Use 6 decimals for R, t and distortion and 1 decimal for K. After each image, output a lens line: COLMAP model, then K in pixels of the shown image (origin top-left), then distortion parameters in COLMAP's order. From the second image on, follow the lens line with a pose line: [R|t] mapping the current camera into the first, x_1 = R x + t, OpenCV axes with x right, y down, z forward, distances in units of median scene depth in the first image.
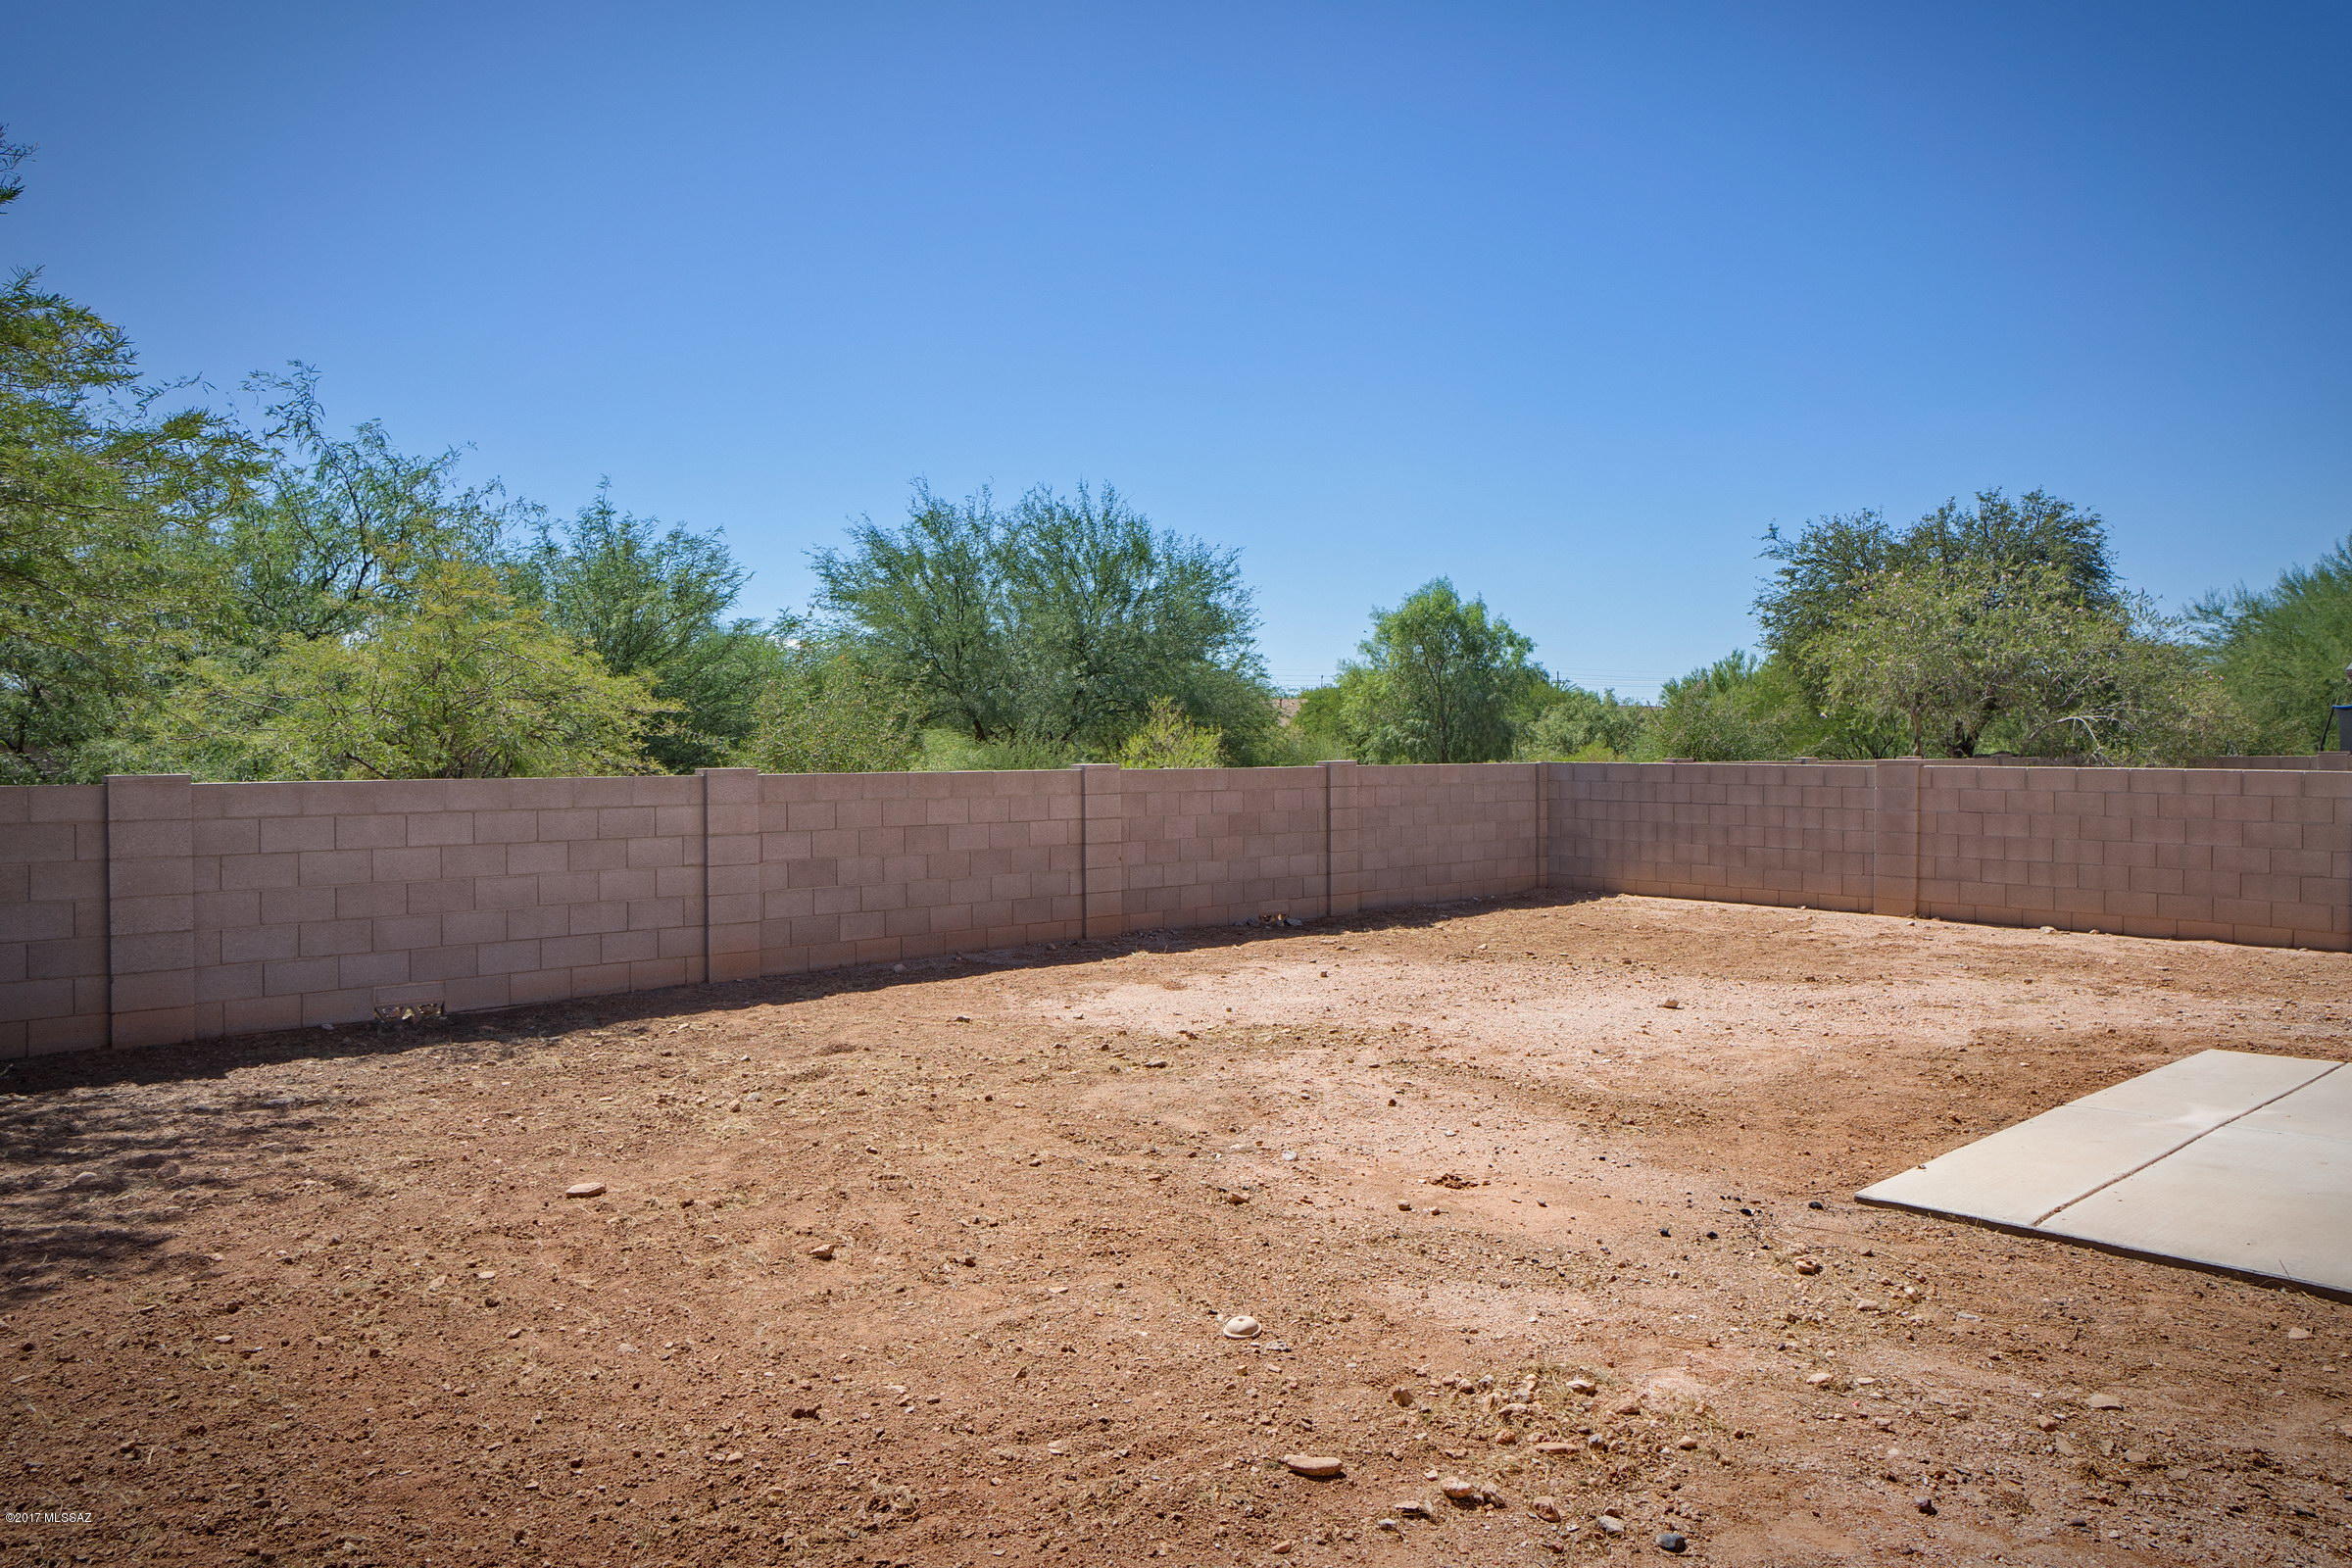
lens RADIAL K [[1696.8, 0, 1176.0], [0, 1696.8, 780.8], [0, 0, 1]] dist [0.006117, 0.000444]
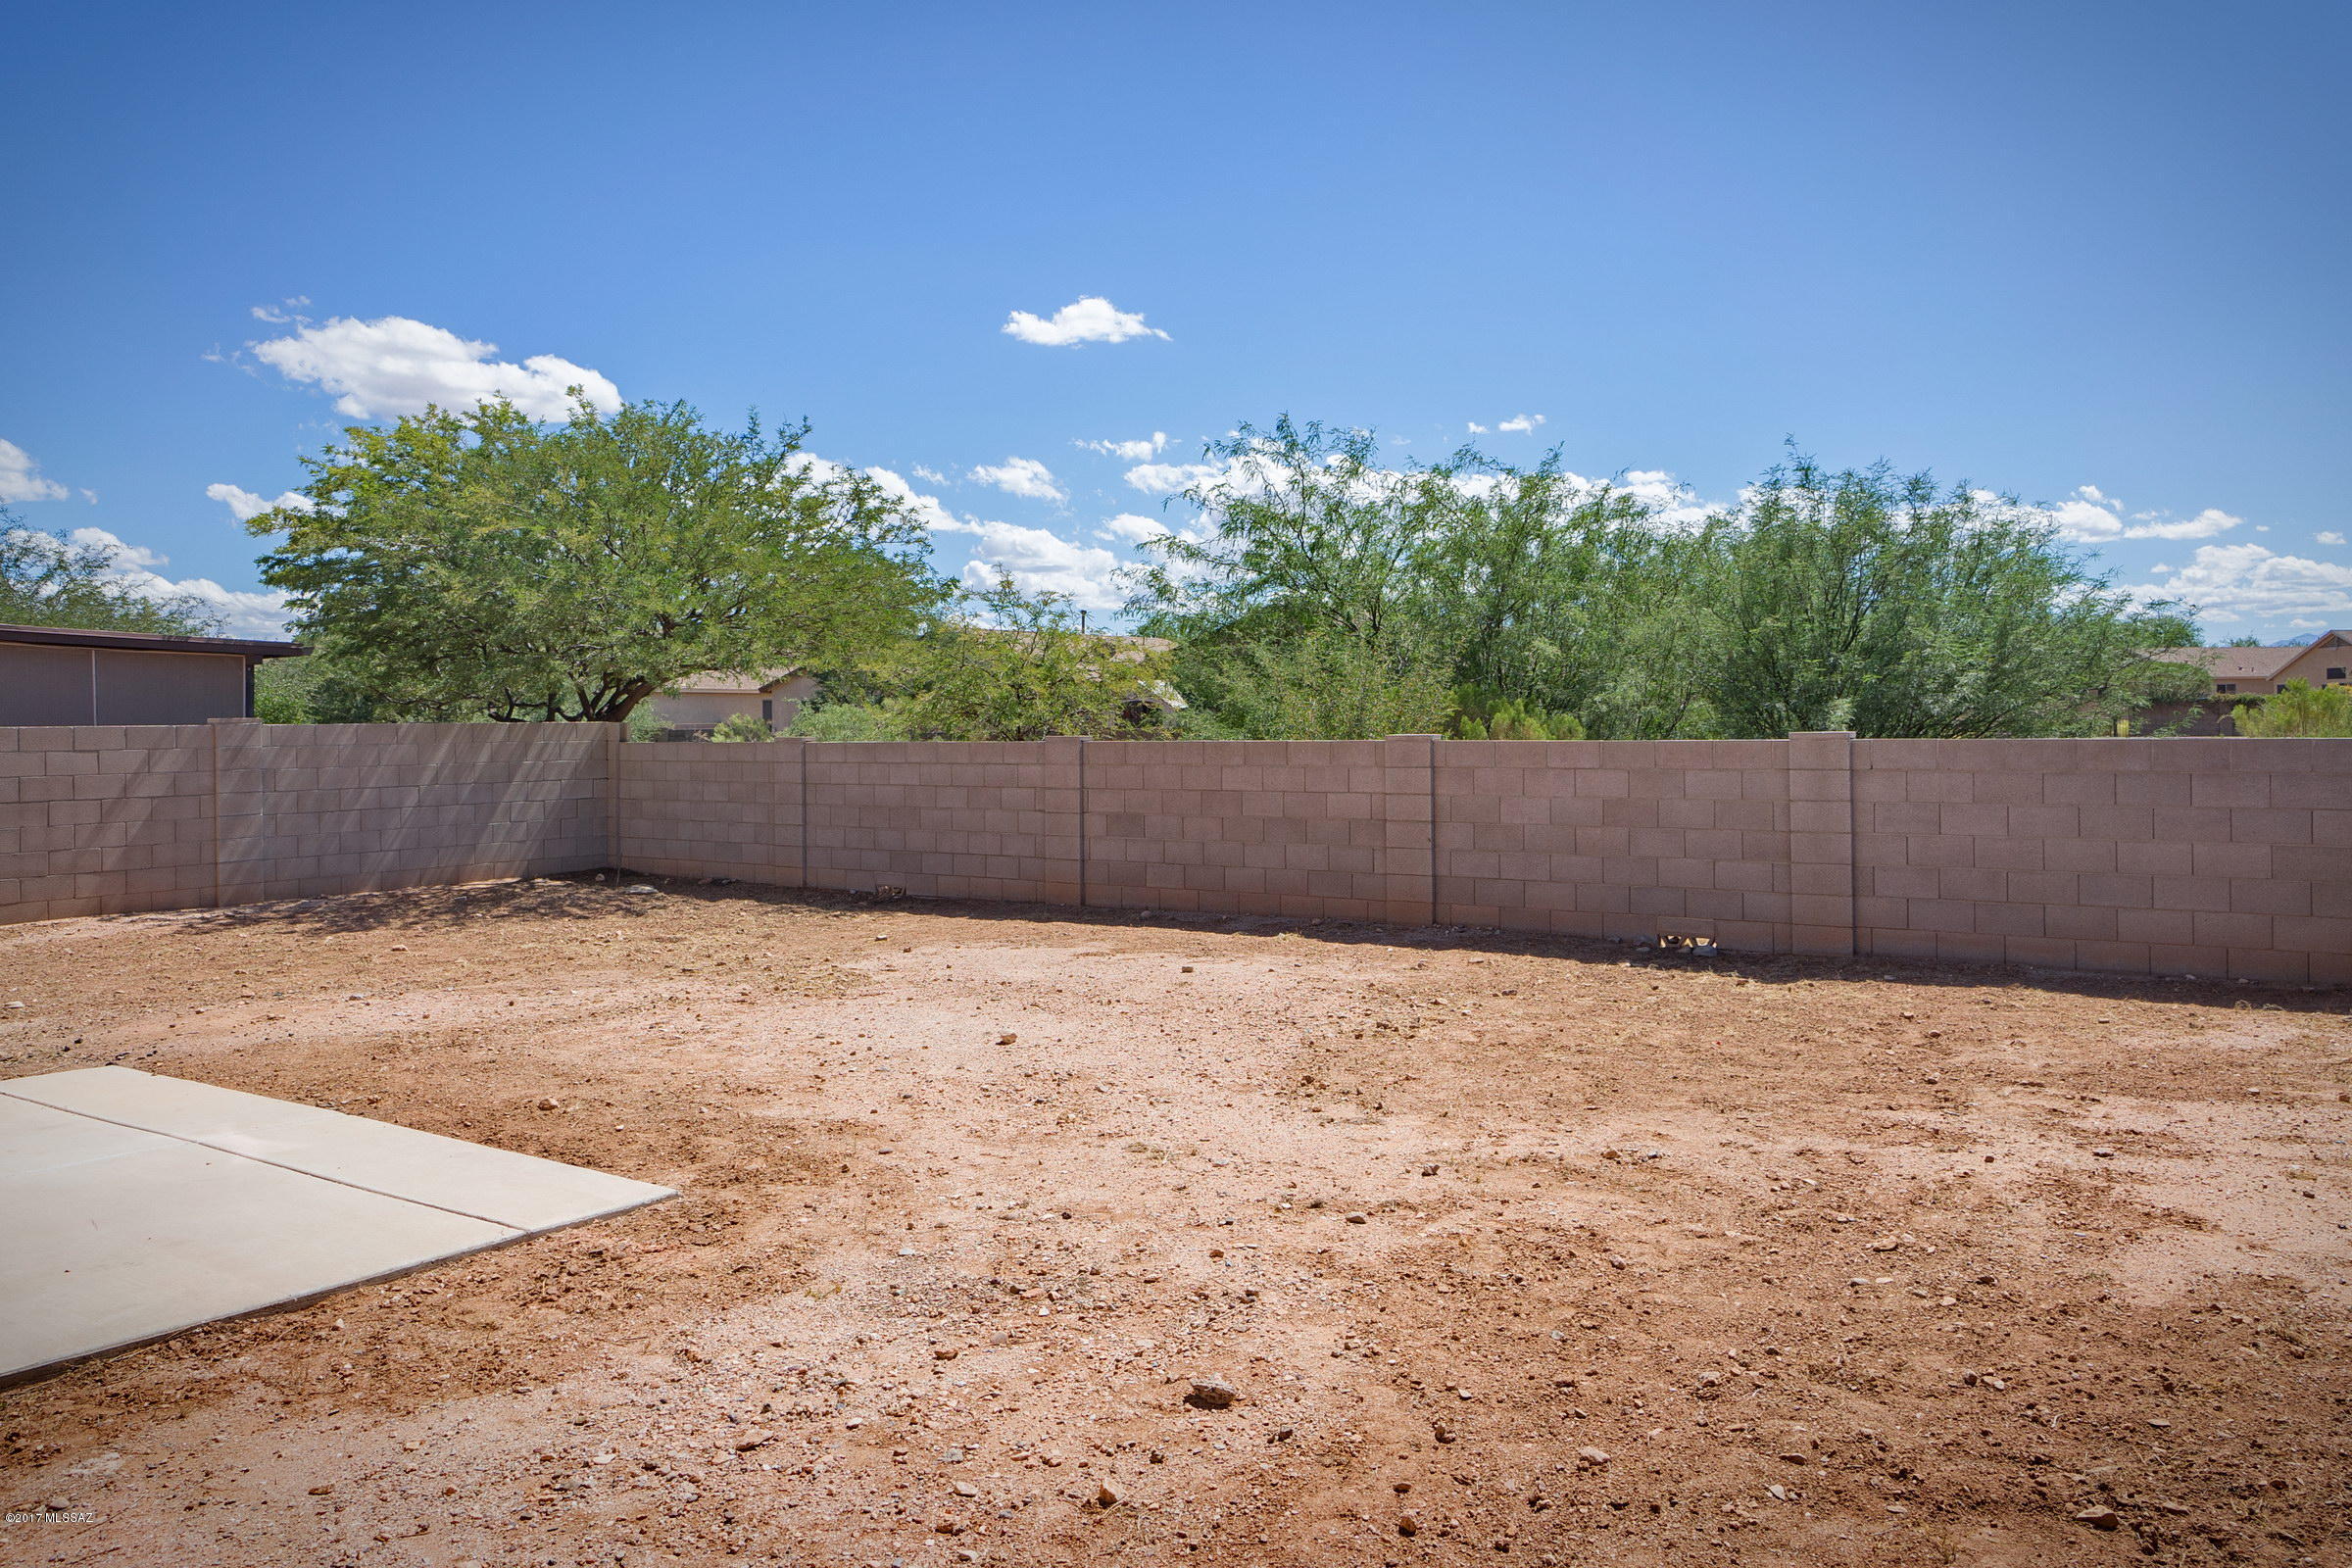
lens RADIAL K [[1696.8, 0, 1176.2], [0, 1696.8, 778.4], [0, 0, 1]] dist [0.006117, 0.000444]
pose [[0.202558, 0.036433, -0.978592, 0.903128], [-0.007766, 0.999336, 0.035598, -0.019551], [0.979239, 0.000389, 0.202706, 0.759286]]
